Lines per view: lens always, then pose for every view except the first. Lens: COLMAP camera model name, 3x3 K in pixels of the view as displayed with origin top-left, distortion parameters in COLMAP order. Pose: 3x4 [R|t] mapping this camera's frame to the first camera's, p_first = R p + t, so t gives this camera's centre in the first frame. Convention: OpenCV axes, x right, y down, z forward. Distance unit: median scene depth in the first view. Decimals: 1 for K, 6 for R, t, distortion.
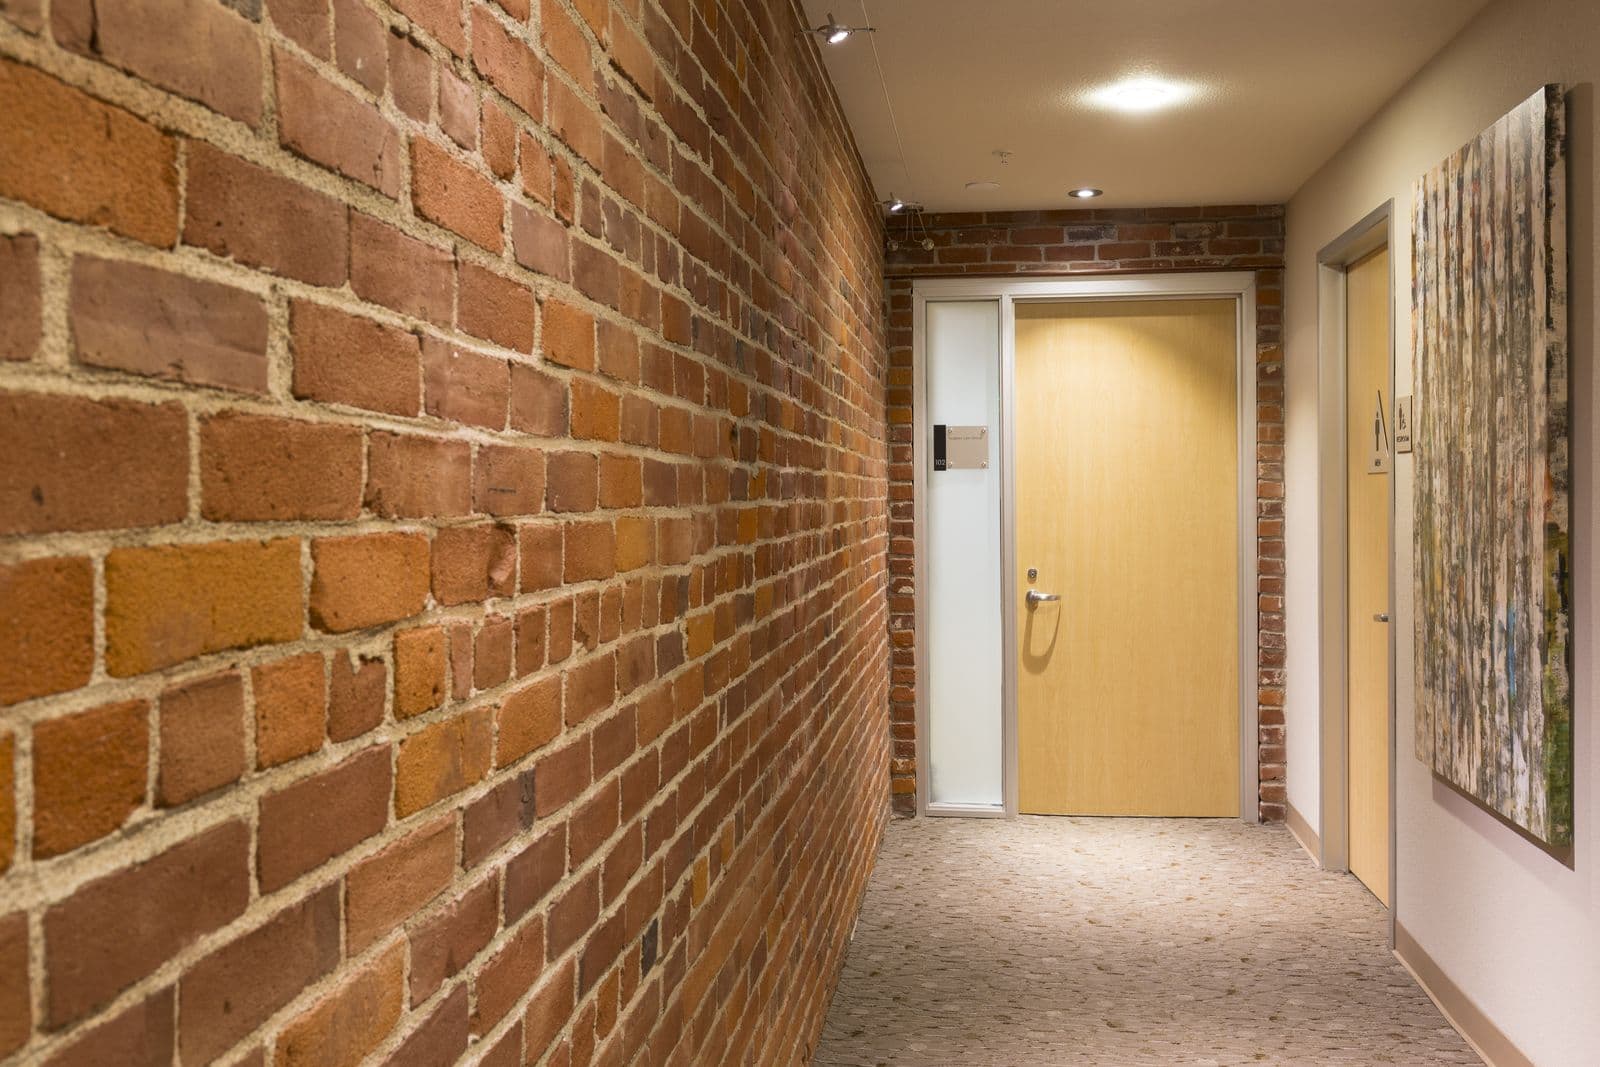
lens RADIAL K [[1655.0, 0, 800.0], [0, 1655.0, 533.5], [0, 0, 1]] dist [0.016728, 0.013024]
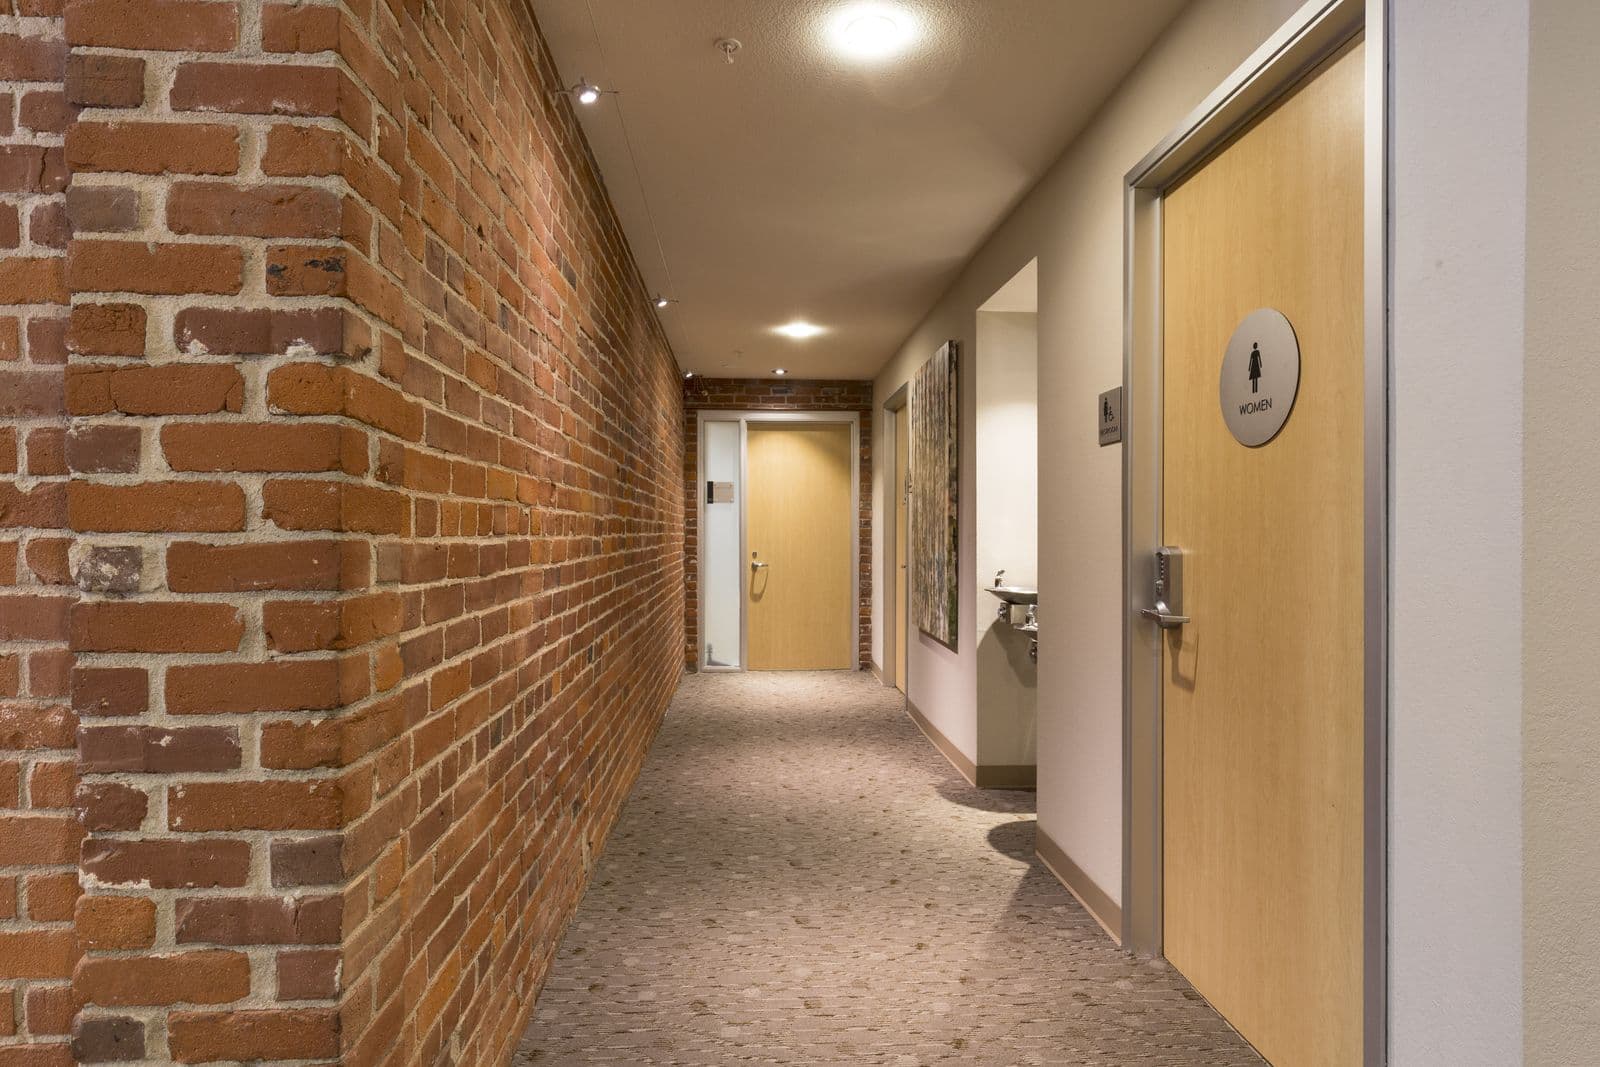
lens RADIAL K [[904.9, 0, 800.0], [0, 904.9, 533.5], [0, 0, 1]] dist [0.002240, 0.000120]
pose [[0.984149, 0.007403, 0.177187, -0.008166], [-0.004283, 0.999829, -0.017980, 0.037035], [-0.177290, 0.016936, 0.984013, -0.237006]]
